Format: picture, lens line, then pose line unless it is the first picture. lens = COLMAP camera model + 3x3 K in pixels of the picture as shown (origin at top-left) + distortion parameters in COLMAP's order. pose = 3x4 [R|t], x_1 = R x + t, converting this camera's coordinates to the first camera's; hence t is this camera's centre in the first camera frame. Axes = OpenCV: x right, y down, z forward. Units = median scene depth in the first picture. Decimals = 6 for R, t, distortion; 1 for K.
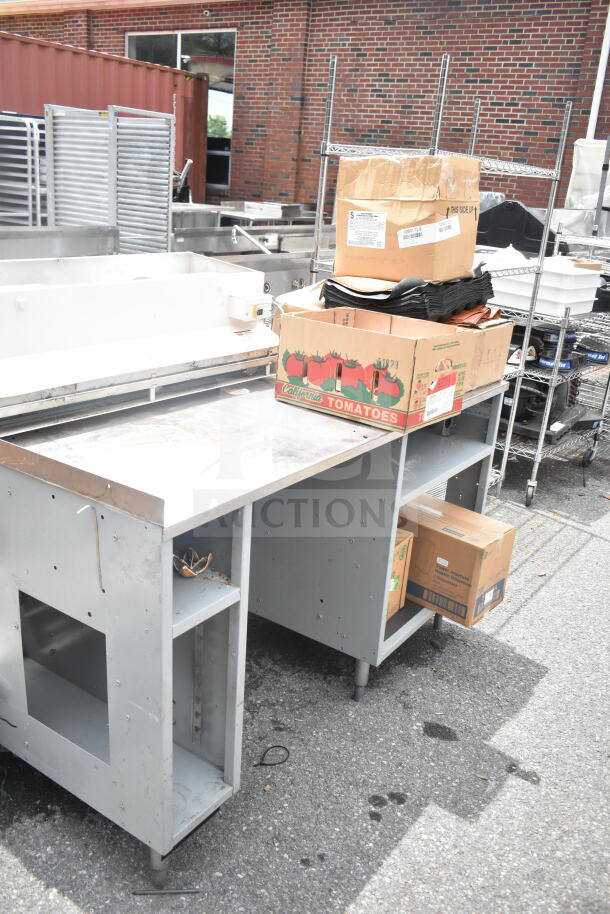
lens RADIAL K [[785.4, 0, 304.3], [0, 785.4, 457.5], [0, 0, 1]] dist [-0.000904, -0.013960]
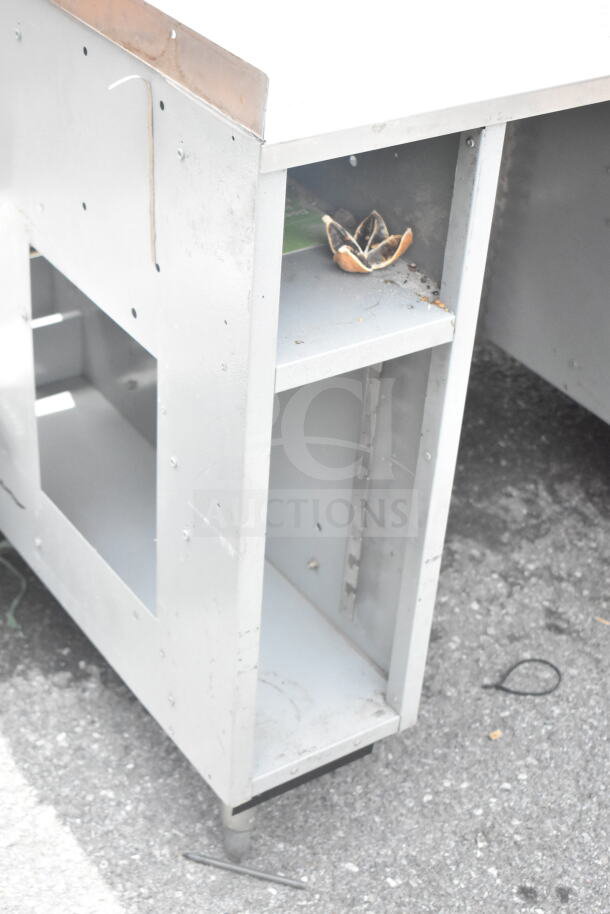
lens RADIAL K [[1517.1, 0, 305.4], [0, 1517.1, 457.2], [0, 0, 1]] dist [-0.009835, 0.000000]
pose [[0.934864, 0.198428, -0.294374, 0.099803], [-0.121075, 0.957702, 0.261050, 0.026584], [0.333722, -0.208405, 0.919346, 0.147961]]
